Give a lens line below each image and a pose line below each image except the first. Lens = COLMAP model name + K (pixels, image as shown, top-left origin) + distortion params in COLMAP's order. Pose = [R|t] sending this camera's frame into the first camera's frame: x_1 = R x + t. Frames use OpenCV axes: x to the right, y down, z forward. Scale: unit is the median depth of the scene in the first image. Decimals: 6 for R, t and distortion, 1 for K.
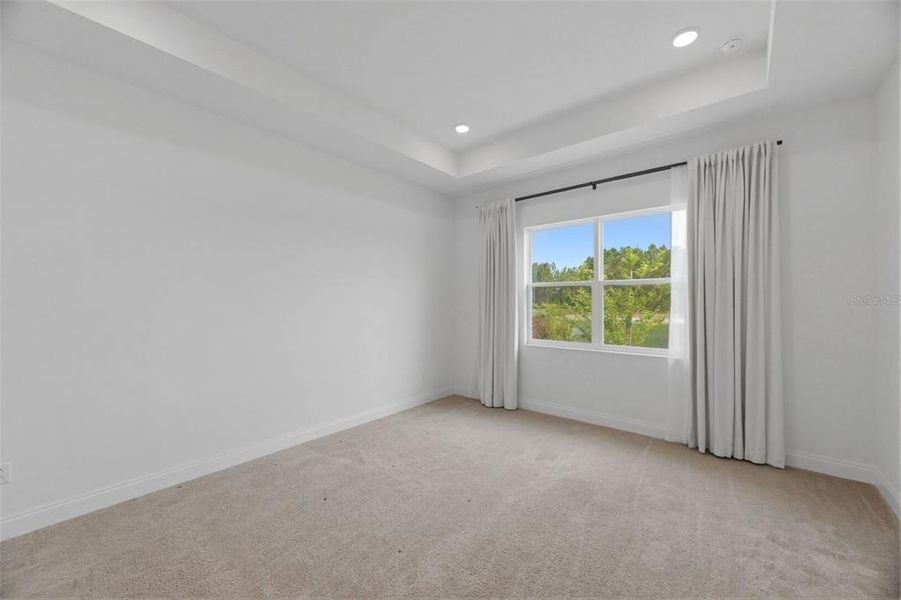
lens RADIAL K [[354.1, 0, 450.4], [0, 354.1, 300.9], [0, 0, 1]] dist [0.011939, -0.005011]
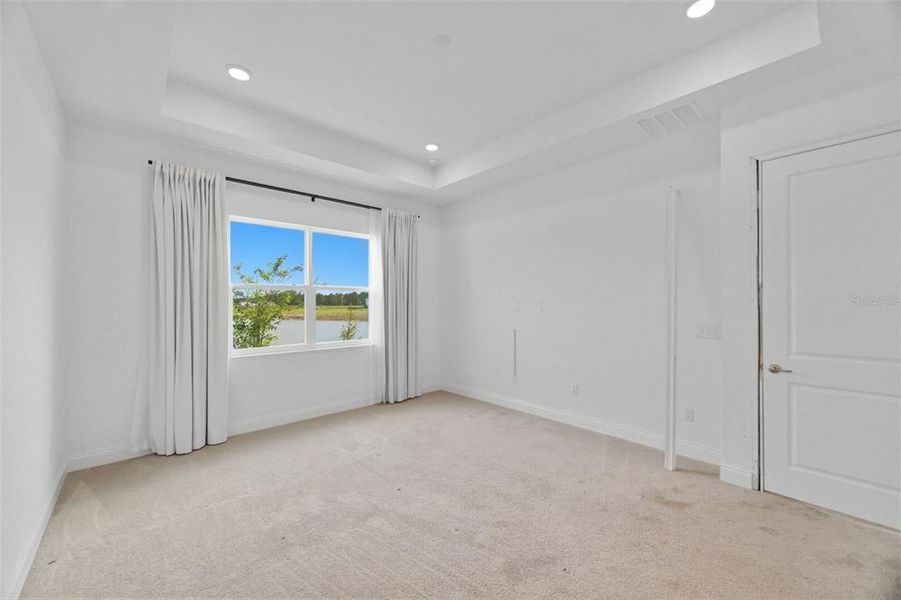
lens RADIAL K [[354.1, 0, 450.4], [0, 354.1, 300.9], [0, 0, 1]] dist [0.011939, -0.005011]
pose [[0.122719, 0.001270, 0.992441, -0.685391], [-0.008589, 0.999963, -0.000217, -0.015437], [-0.992404, -0.008498, 0.122725, 0.495811]]
